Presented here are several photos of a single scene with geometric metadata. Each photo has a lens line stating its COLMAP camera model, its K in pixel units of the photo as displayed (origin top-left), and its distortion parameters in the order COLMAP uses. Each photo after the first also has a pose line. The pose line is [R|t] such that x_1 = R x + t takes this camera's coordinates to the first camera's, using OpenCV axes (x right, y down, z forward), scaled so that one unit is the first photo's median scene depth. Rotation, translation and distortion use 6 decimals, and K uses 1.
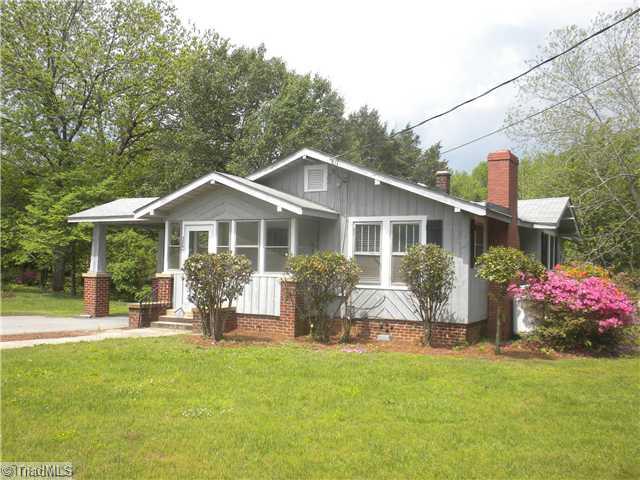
lens RADIAL K [[663.8, 0, 316.6], [0, 663.8, 252.0], [0, 0, 1]] dist [0.017104, 0.007391]
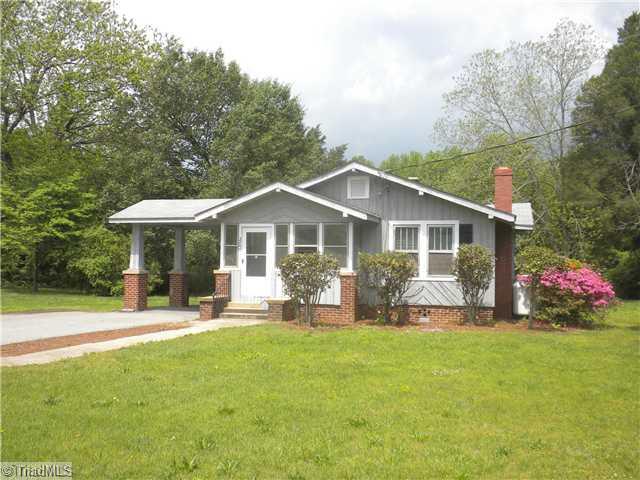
lens RADIAL K [[663.8, 0, 316.6], [0, 663.8, 252.0], [0, 0, 1]] dist [0.017104, 0.007391]
pose [[0.972092, -0.009730, 0.234399, -0.360441], [0.005407, 0.999803, 0.019077, -0.020002], [-0.234538, -0.017277, 0.971953, -0.132924]]
